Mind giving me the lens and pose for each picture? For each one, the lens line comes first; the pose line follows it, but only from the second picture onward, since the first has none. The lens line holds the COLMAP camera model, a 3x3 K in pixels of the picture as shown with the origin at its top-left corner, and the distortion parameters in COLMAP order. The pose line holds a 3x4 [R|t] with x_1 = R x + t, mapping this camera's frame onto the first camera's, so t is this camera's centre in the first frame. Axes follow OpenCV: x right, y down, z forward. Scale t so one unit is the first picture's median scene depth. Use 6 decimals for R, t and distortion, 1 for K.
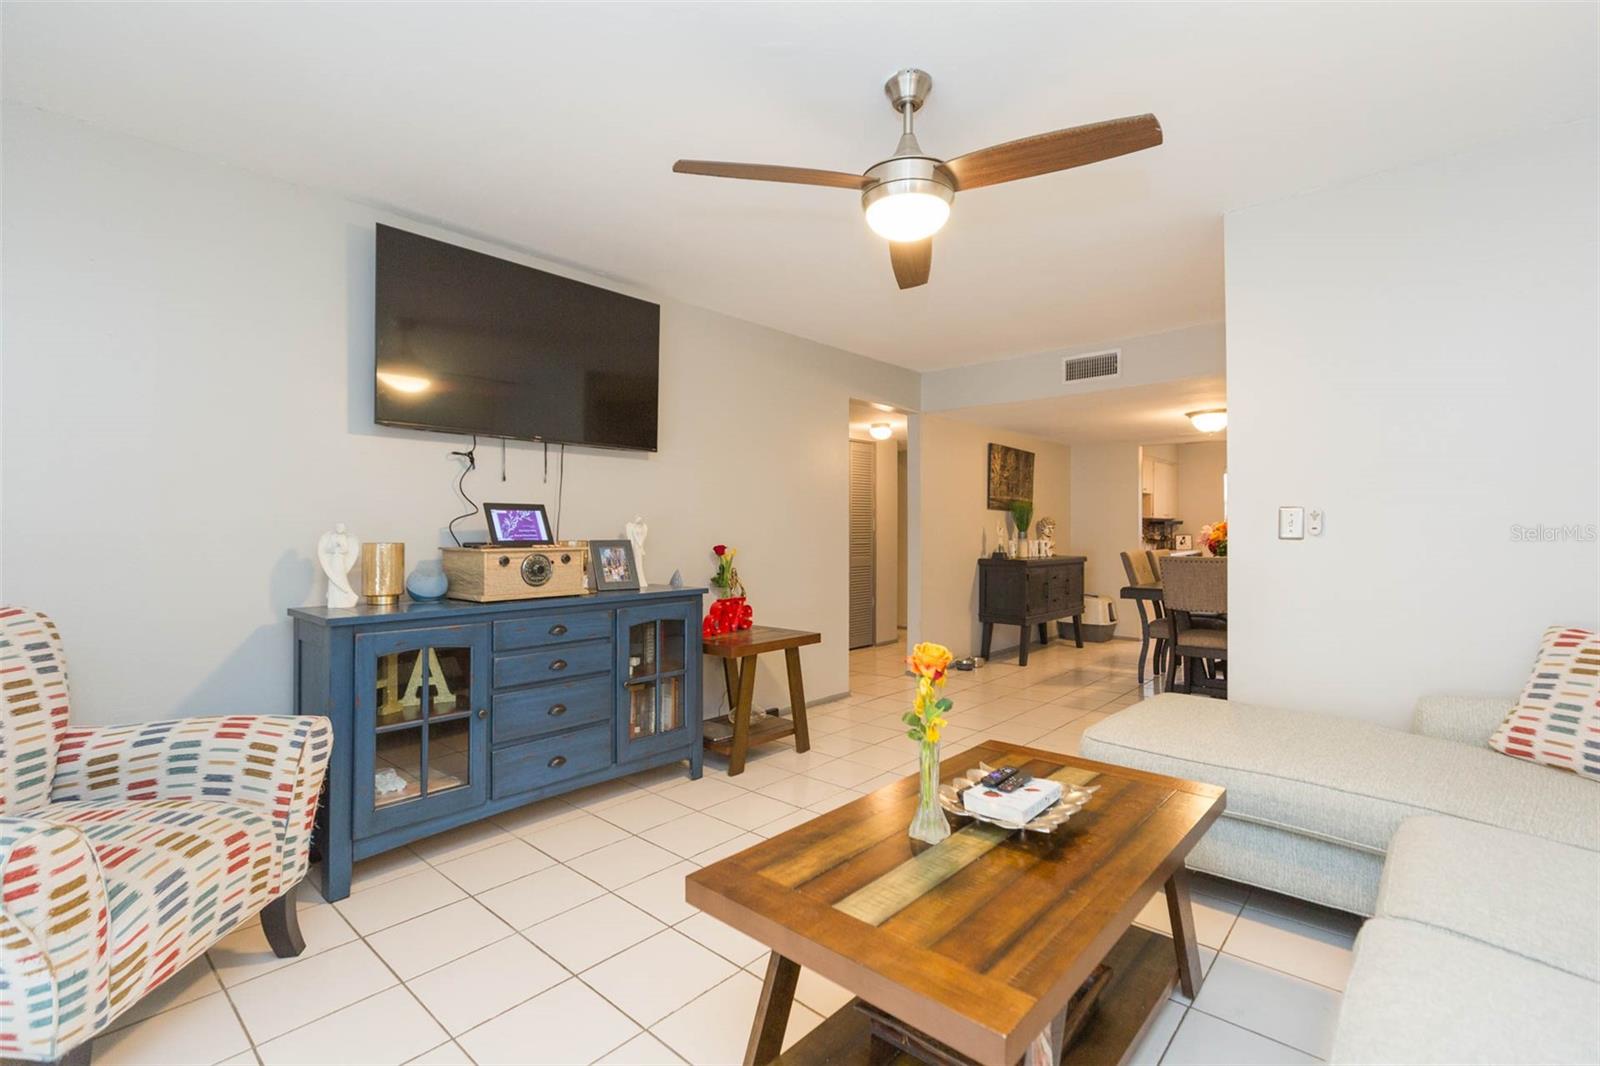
lens RADIAL K [[711.3, 0, 804.0], [0, 711.3, 517.8], [0, 0, 1]] dist [-0.002491, -0.000480]
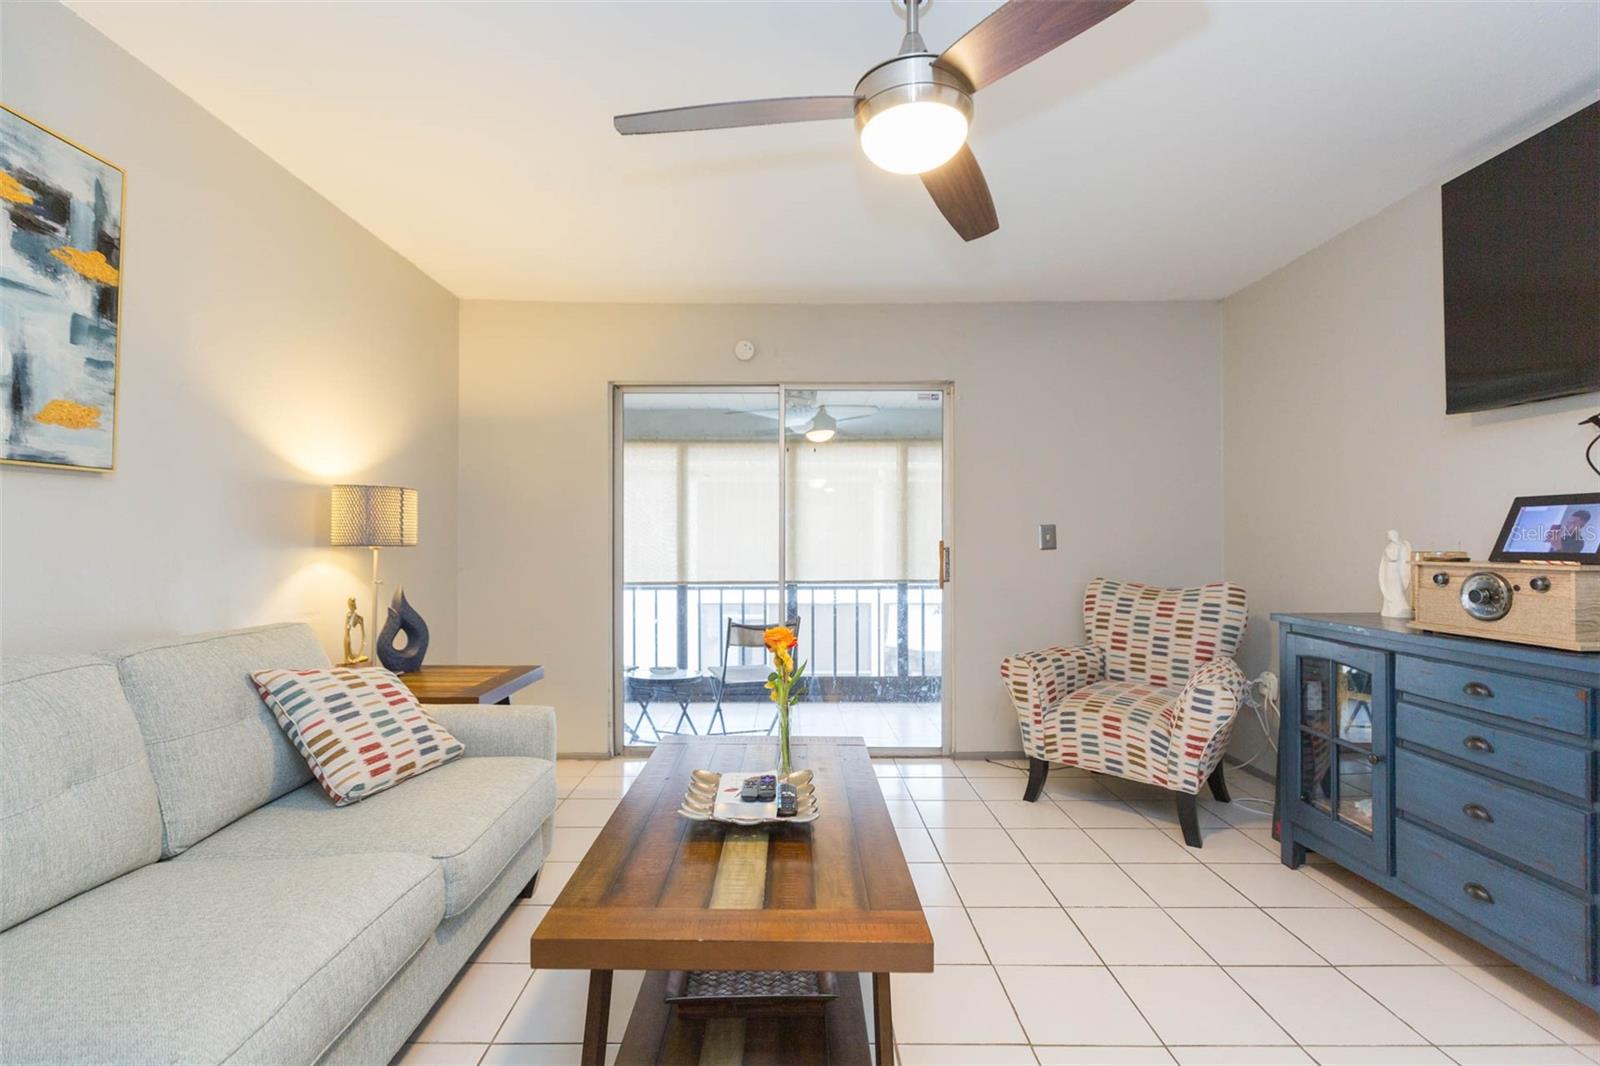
lens RADIAL K [[726.1, 0, 800.7], [0, 726.1, 520.6], [0, 0, 1]] dist [0.002045, -0.000171]
pose [[-0.728371, -0.016379, -0.684987, 0.438607], [0.011677, 0.999272, -0.036311, 0.014967], [0.685083, -0.034446, -0.727650, 0.831498]]
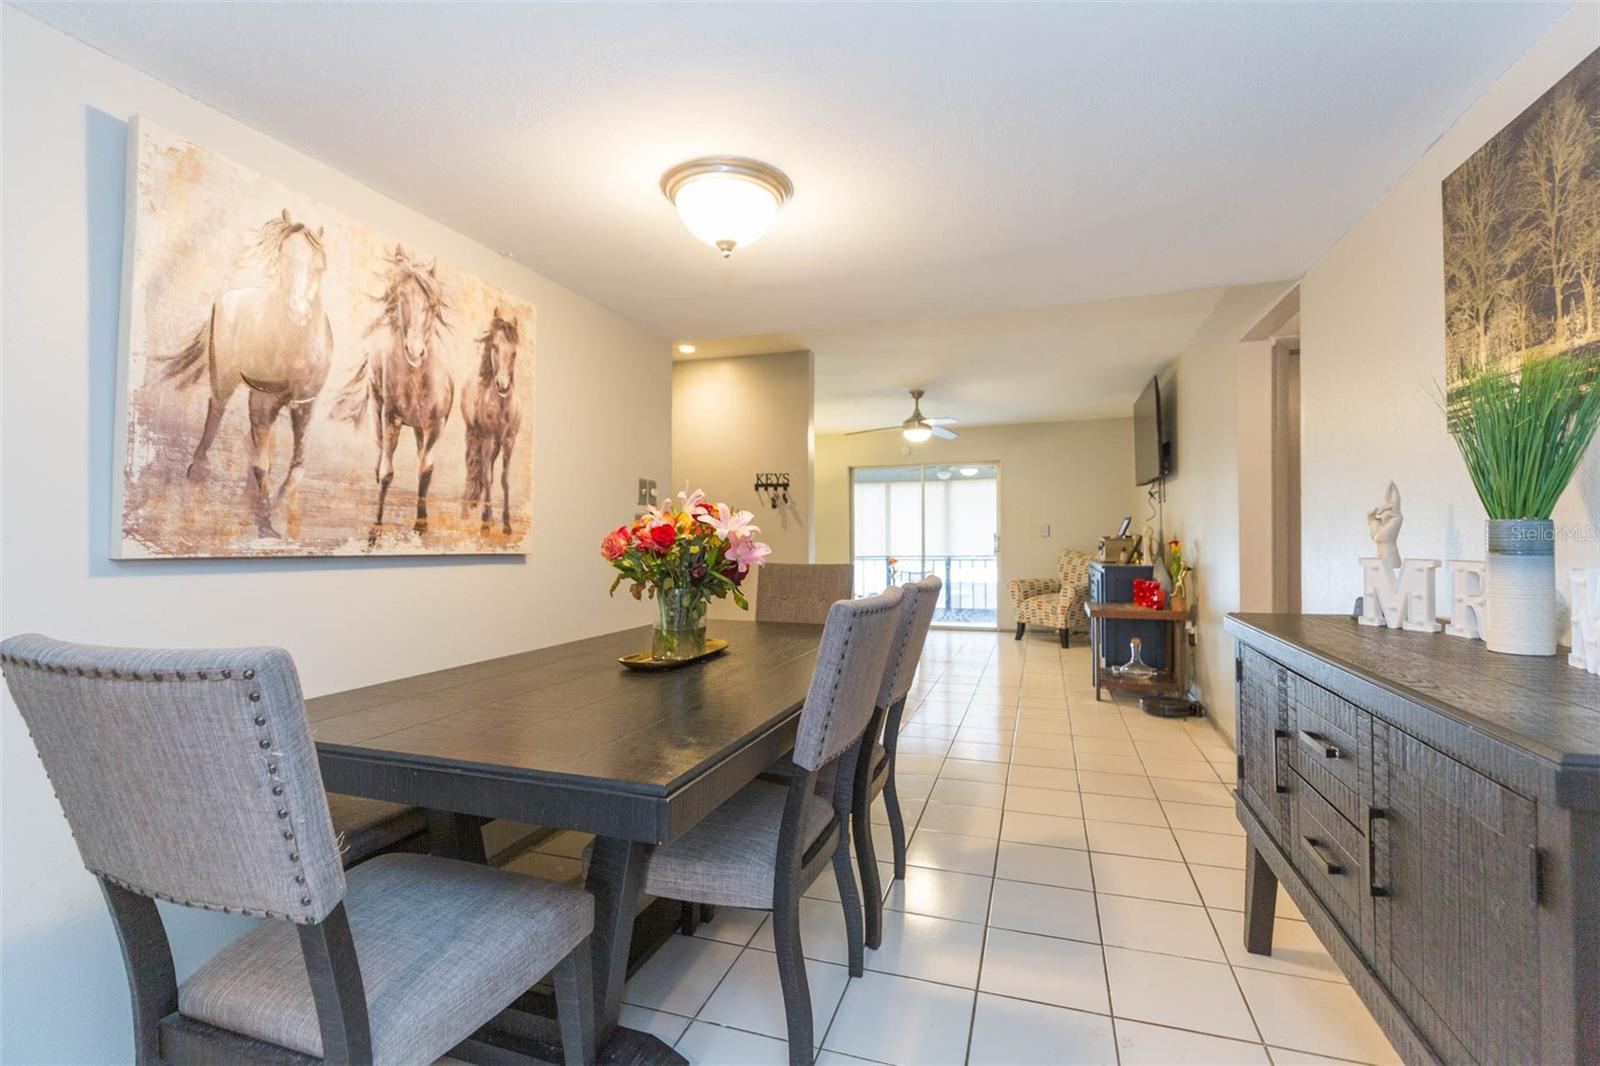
lens RADIAL K [[726.1, 0, 800.7], [0, 726.1, 520.6], [0, 0, 1]] dist [0.002045, -0.000171]
pose [[-0.917761, -0.006228, -0.397085, 1.073262], [0.008487, 0.999341, -0.035288, 0.044563], [0.397043, -0.035756, -0.917103, 2.106565]]
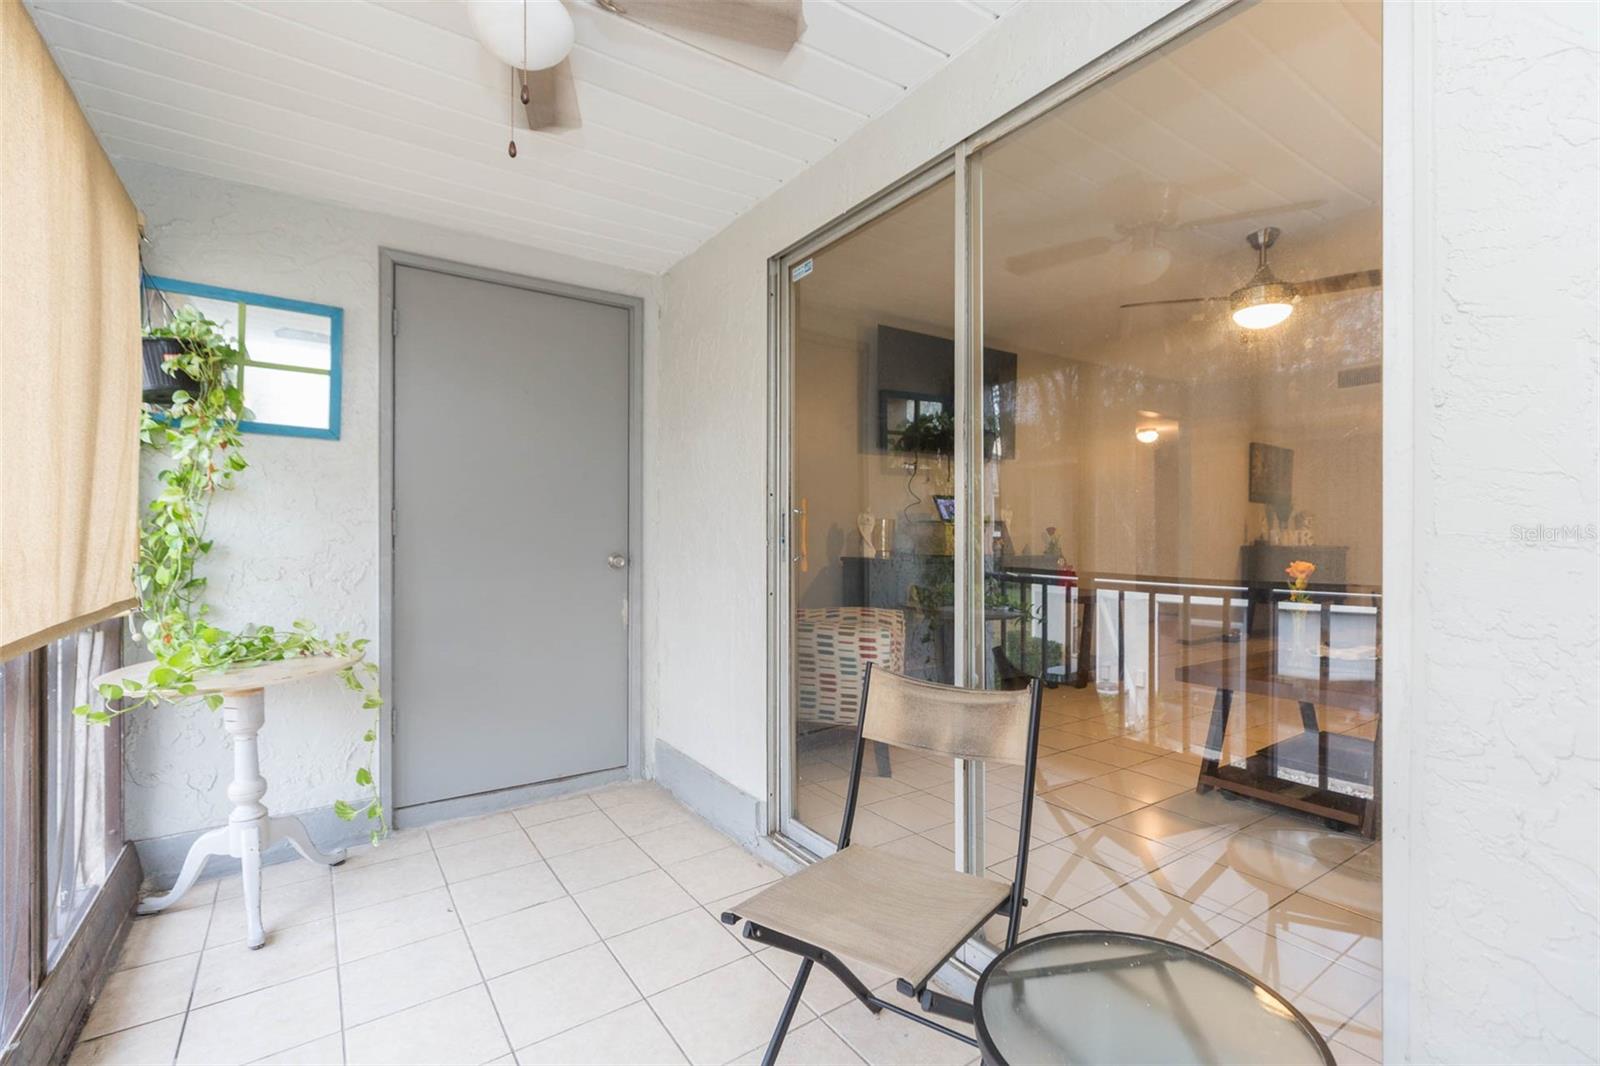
lens RADIAL K [[732.6, 0, 807.3], [0, 732.6, 537.7], [0, 0, 1]] dist [-0.001792, -0.000681]
pose [[0.972370, -0.000686, -0.233445, -0.269916], [0.005328, 0.999800, 0.019251, 0.032983], [0.233386, -0.019963, 0.972179, -0.509238]]
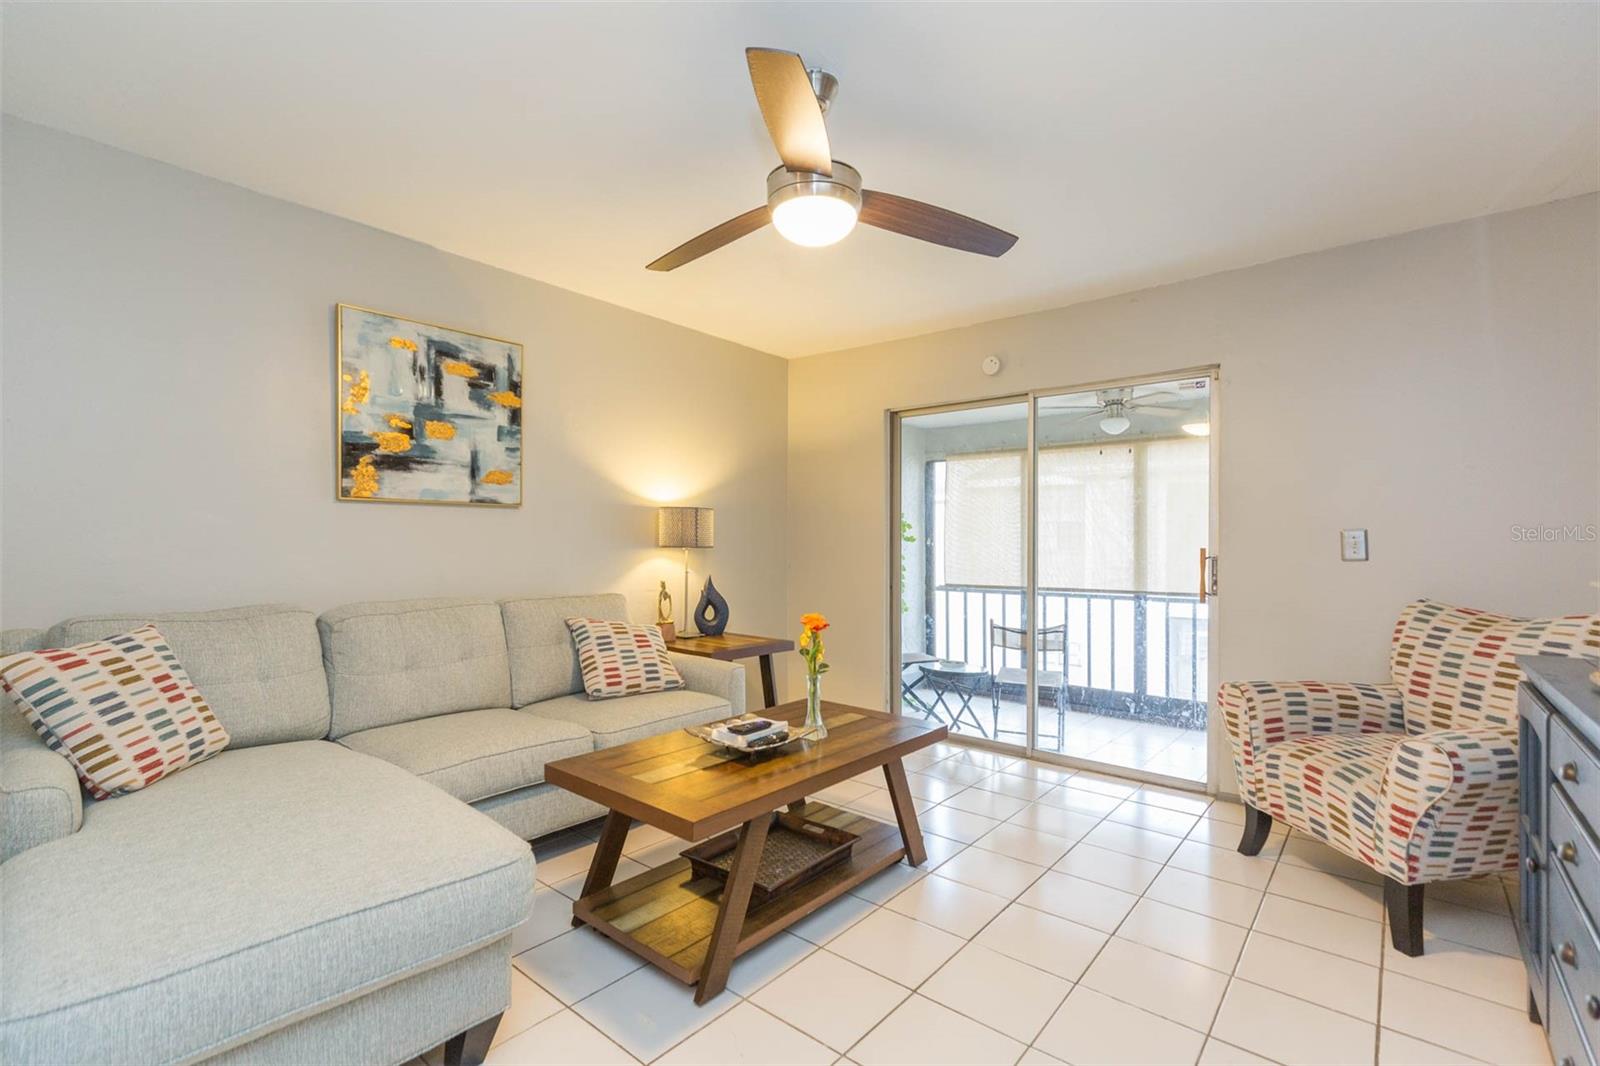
lens RADIAL K [[732.6, 0, 807.3], [0, 732.6, 537.7], [0, 0, 1]] dist [-0.001792, -0.000681]
pose [[-0.998660, -0.006543, -0.051333, 0.117422], [-0.005274, 0.999678, -0.024821, 0.020494], [0.051479, -0.024517, -0.998373, 1.111631]]
